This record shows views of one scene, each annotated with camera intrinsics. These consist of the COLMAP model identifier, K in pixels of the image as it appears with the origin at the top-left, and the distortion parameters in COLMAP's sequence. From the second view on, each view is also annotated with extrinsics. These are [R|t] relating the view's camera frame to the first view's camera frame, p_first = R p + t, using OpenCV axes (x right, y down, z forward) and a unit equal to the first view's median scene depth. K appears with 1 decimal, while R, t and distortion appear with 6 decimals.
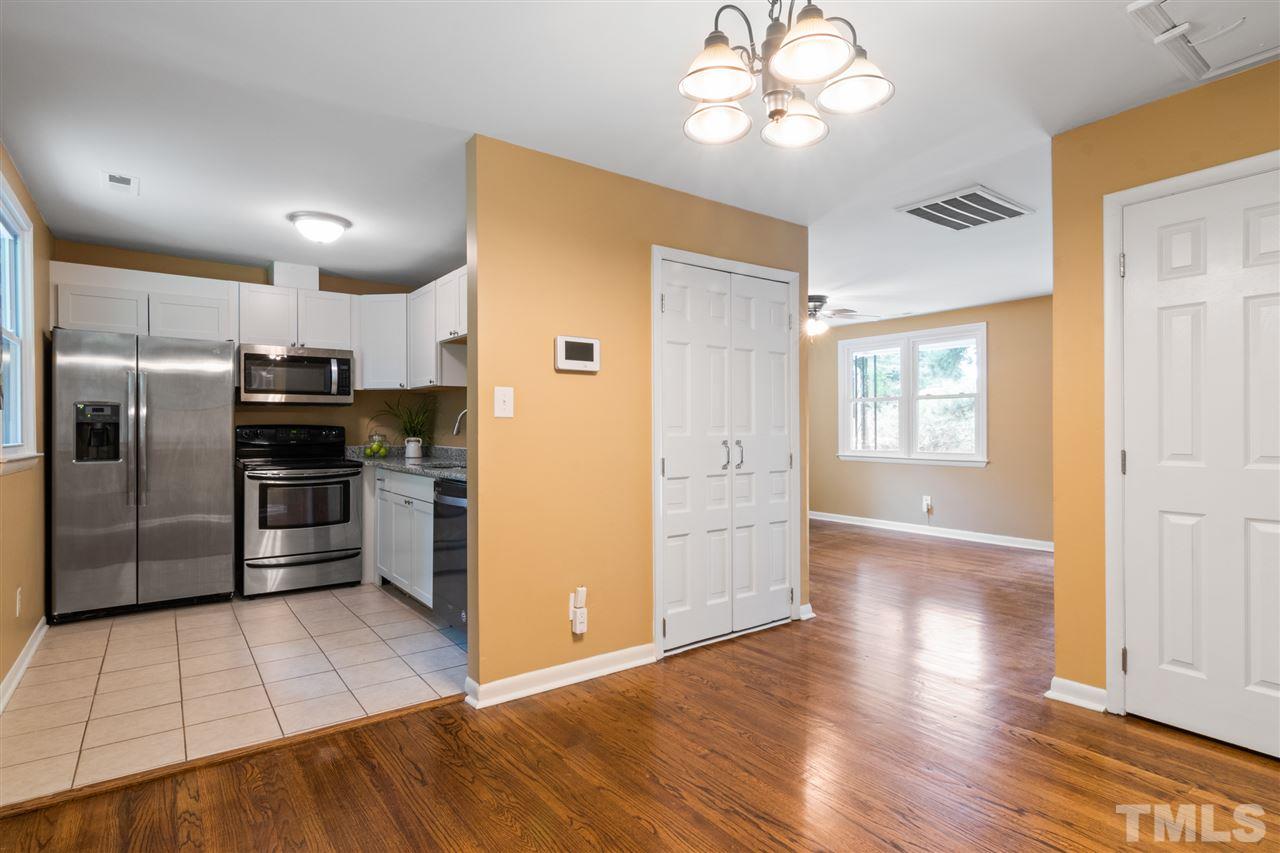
lens RADIAL K [[629.9, 0, 647.1], [0, 629.9, 440.7], [0, 0, 1]] dist [0.001196, 0.007663]
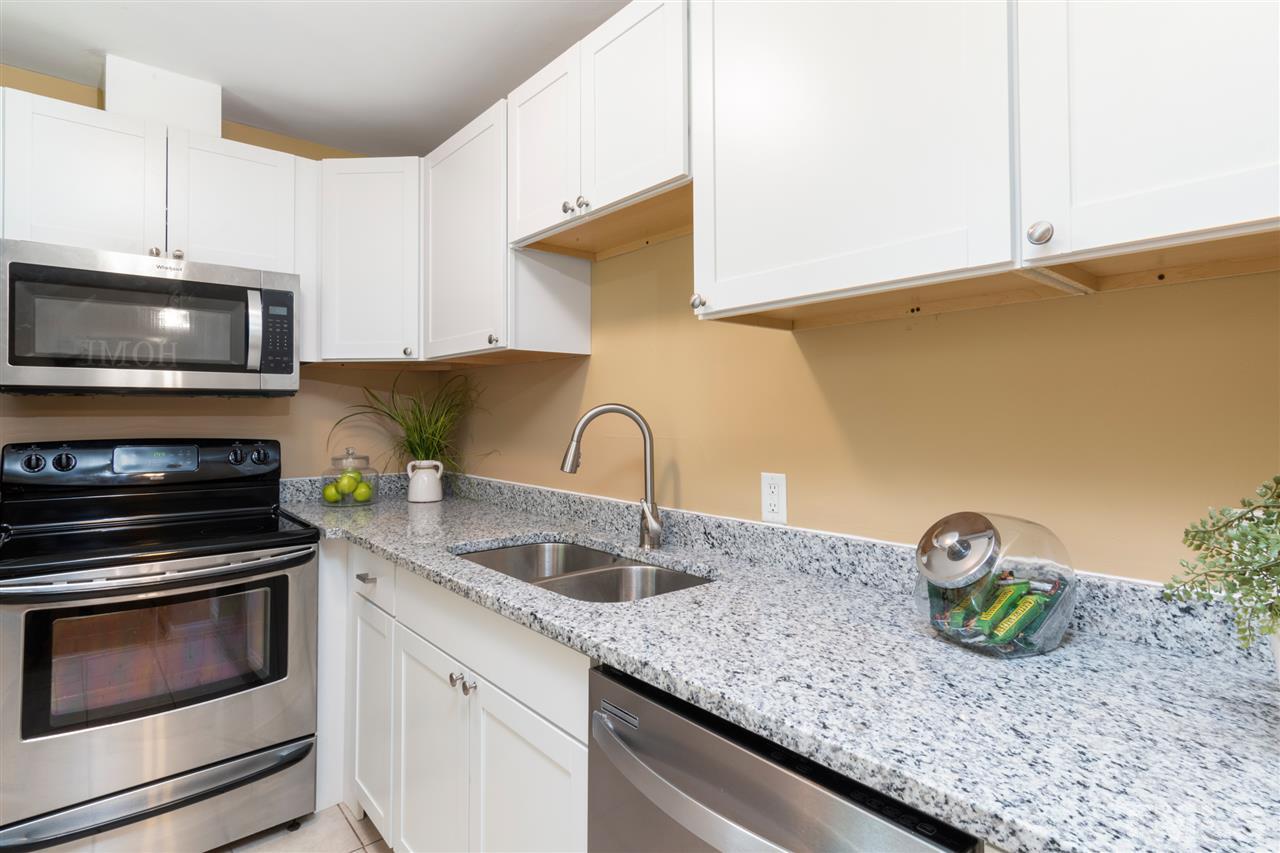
lens RADIAL K [[660.5, 0, 666.6], [0, 660.5, 418.0], [0, 0, 1]] dist [0.002115, 0.001800]
pose [[0.997950, 0.002203, 0.063963, -0.257769], [-0.001124, 0.999857, -0.016886, -0.035476], [-0.063991, 0.016779, 0.997809, 0.563687]]
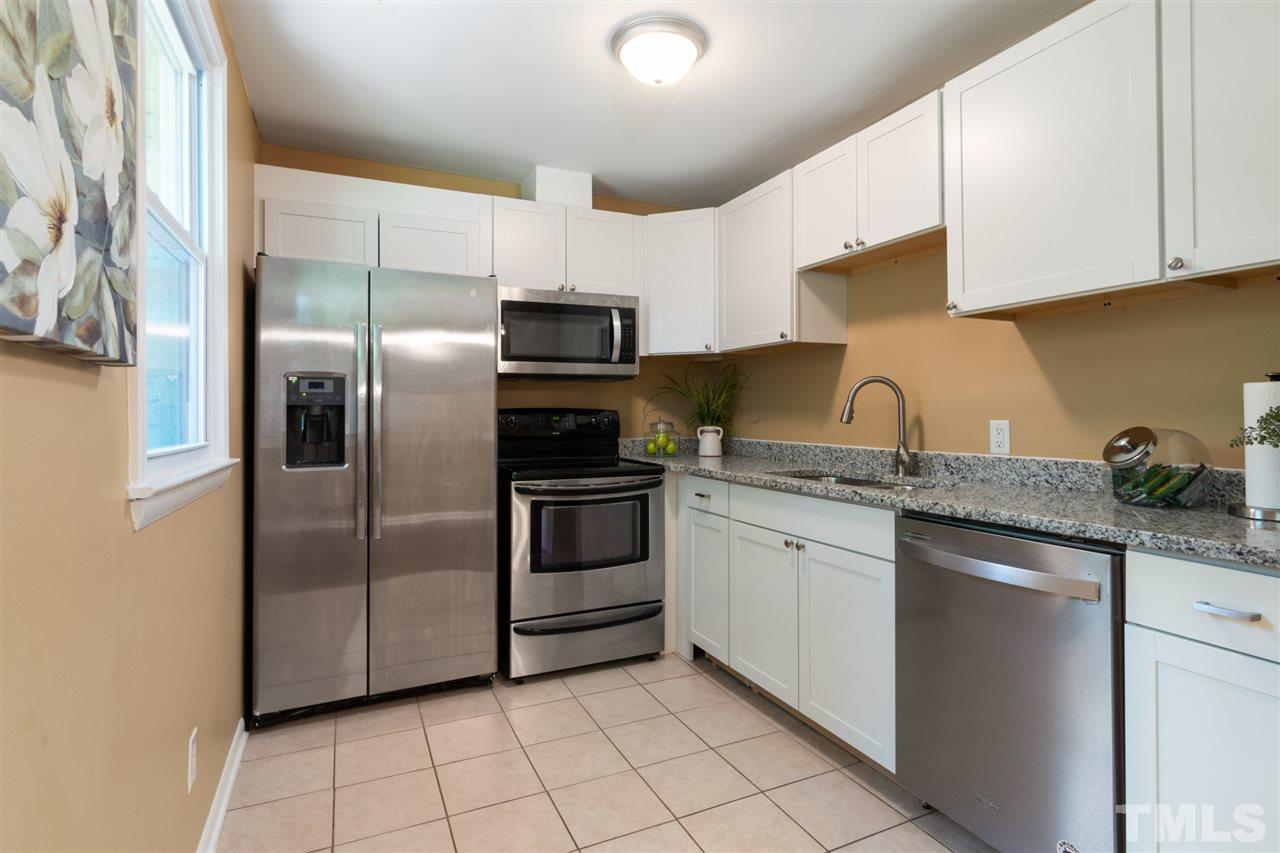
lens RADIAL K [[660.5, 0, 666.6], [0, 660.5, 418.0], [0, 0, 1]] dist [0.002115, 0.001800]
pose [[0.979683, -0.001505, -0.200547, -0.329225], [-0.000579, 0.999946, -0.010332, -0.007925], [0.200551, 0.010239, 0.979630, 0.356487]]
